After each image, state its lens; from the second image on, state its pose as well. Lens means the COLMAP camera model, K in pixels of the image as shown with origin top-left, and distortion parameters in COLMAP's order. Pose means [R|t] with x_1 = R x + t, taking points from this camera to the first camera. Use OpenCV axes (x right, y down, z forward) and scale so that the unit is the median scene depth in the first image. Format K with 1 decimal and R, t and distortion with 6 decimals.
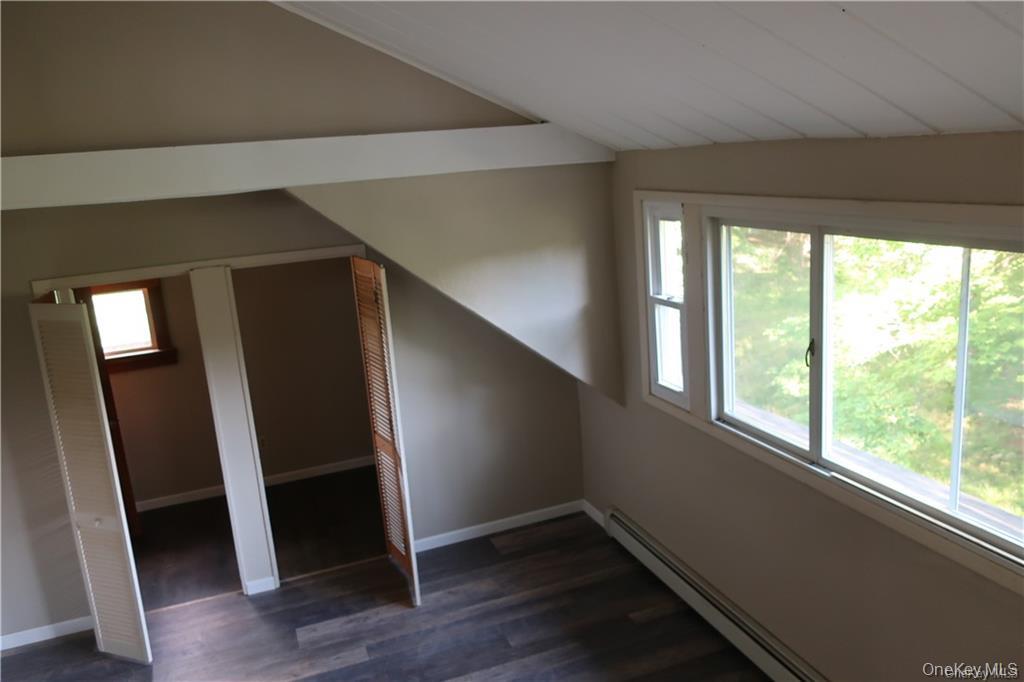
lens RADIAL K [[821.4, 0, 512.0], [0, 821.4, 341.0], [0, 0, 1]] dist [-0.003257, -0.002836]
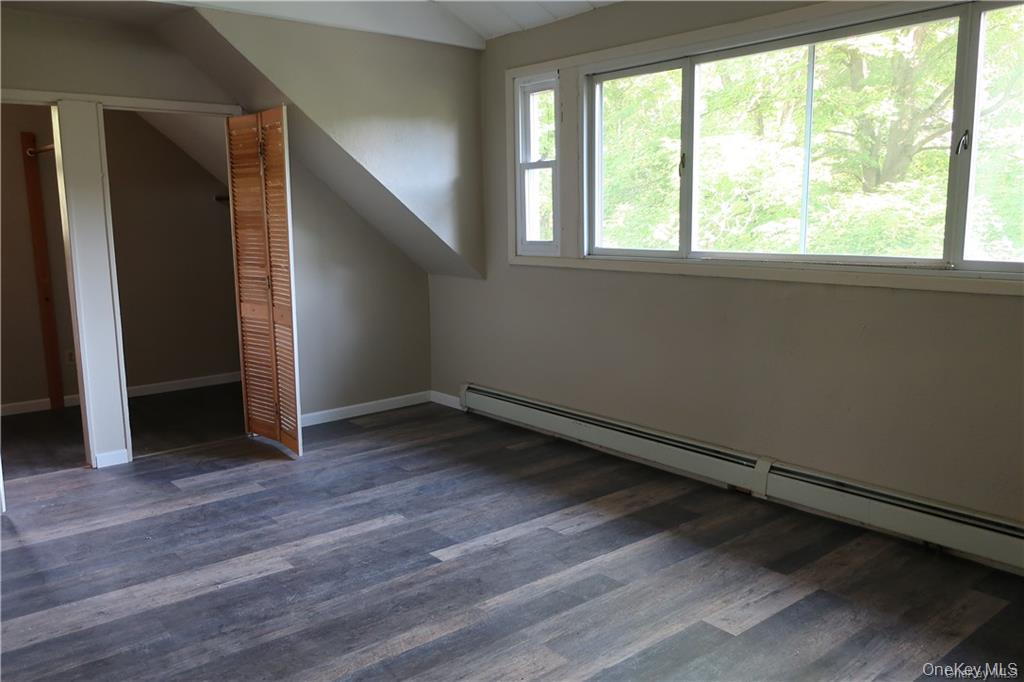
lens RADIAL K [[821.4, 0, 512.0], [0, 821.4, 341.0], [0, 0, 1]] dist [-0.003257, -0.002836]
pose [[0.941228, 0.013550, 0.337500, -0.219778], [0.018076, 0.995743, -0.090386, 0.289288], [-0.337288, 0.091175, 0.936976, -0.038955]]
